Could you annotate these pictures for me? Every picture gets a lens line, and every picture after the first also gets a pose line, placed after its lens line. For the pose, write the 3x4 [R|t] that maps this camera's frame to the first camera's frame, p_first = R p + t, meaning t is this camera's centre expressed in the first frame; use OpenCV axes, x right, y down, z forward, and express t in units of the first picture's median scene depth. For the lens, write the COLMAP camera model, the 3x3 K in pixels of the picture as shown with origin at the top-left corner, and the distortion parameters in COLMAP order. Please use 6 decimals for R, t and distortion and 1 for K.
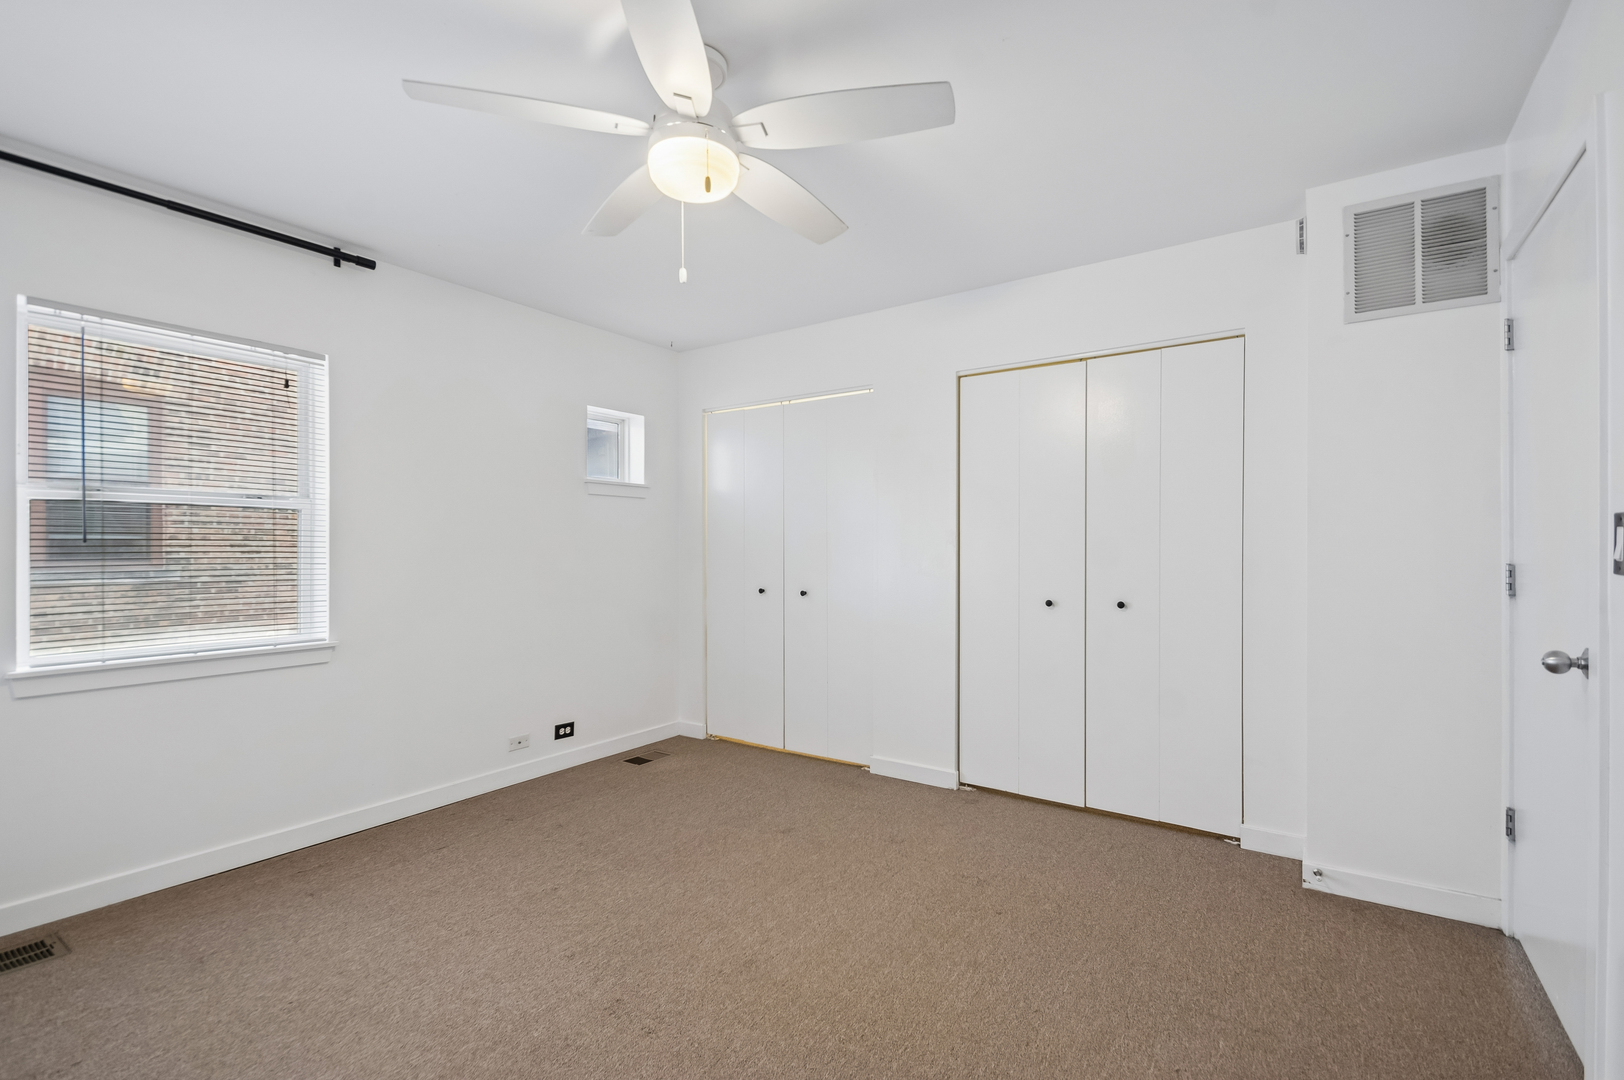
lens RADIAL K [[725.3, 0, 811.8], [0, 725.3, 566.1], [0, 0, 1]] dist [0.000145, -0.000163]
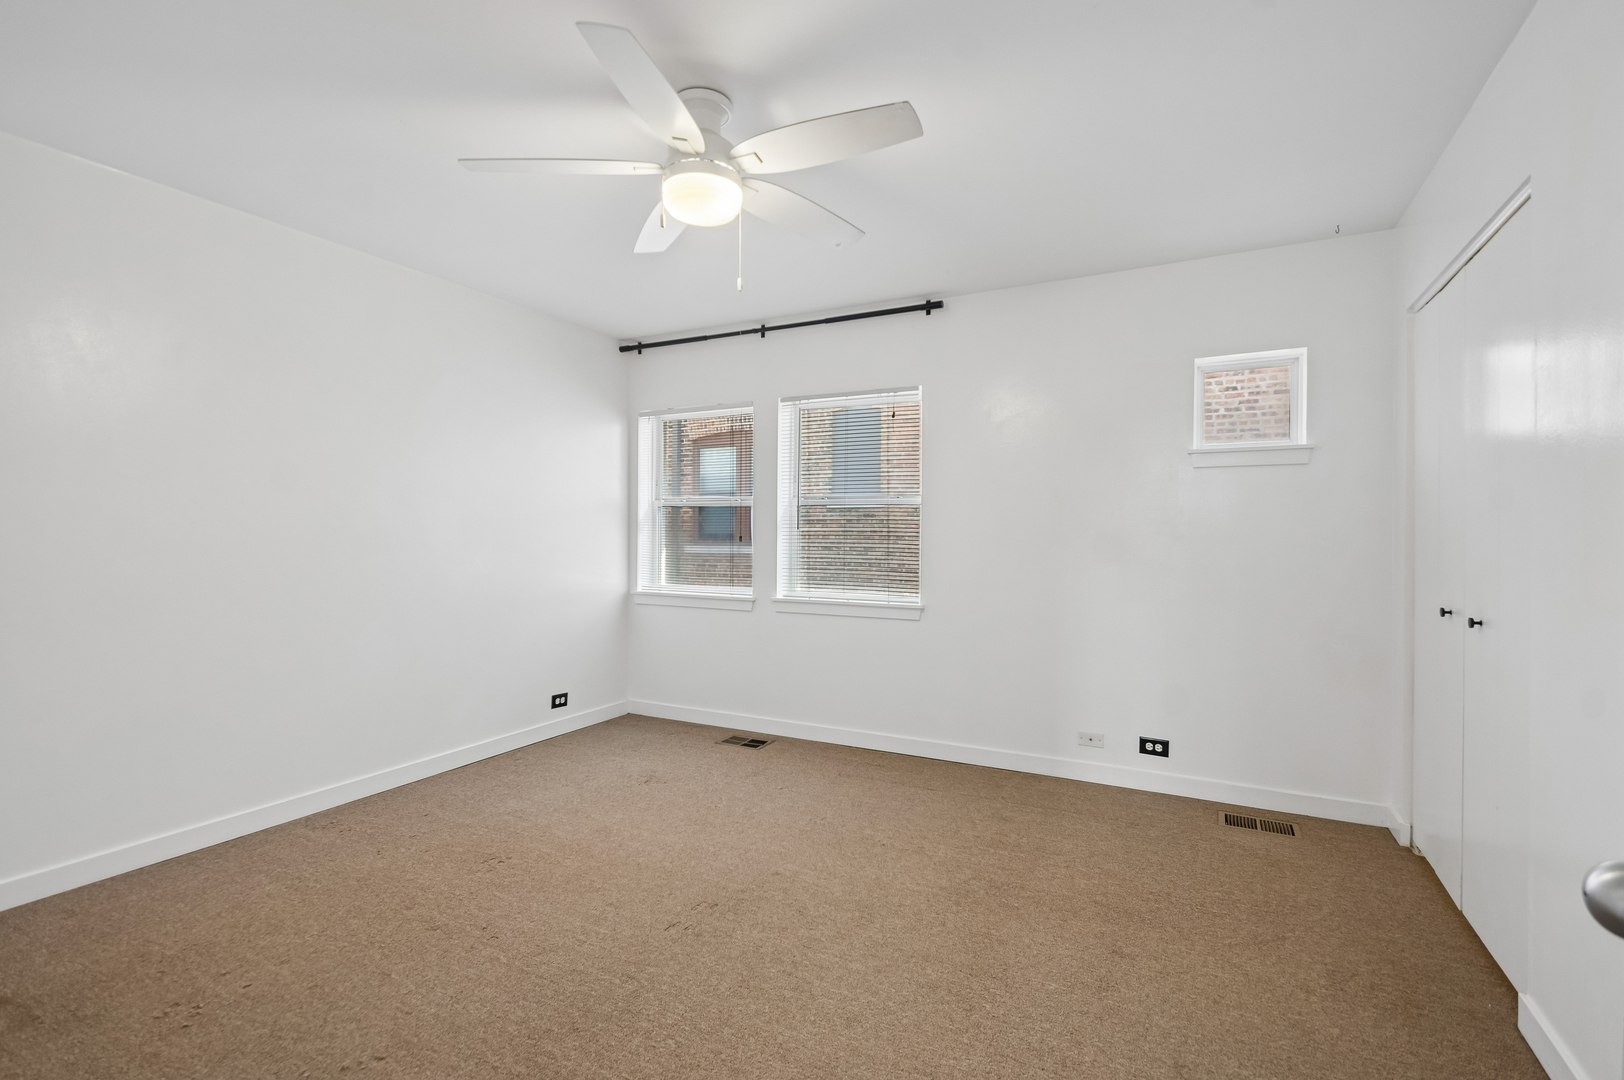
lens RADIAL K [[740.3, 0, 812.0], [0, 740.3, 540.0], [0, 0, 1]] dist [0.016901, -0.000141]
pose [[0.119962, 0.009815, -0.992730, 0.634011], [-0.027543, 0.999599, 0.006554, -0.015038], [0.992396, 0.026557, 0.120184, 0.644331]]
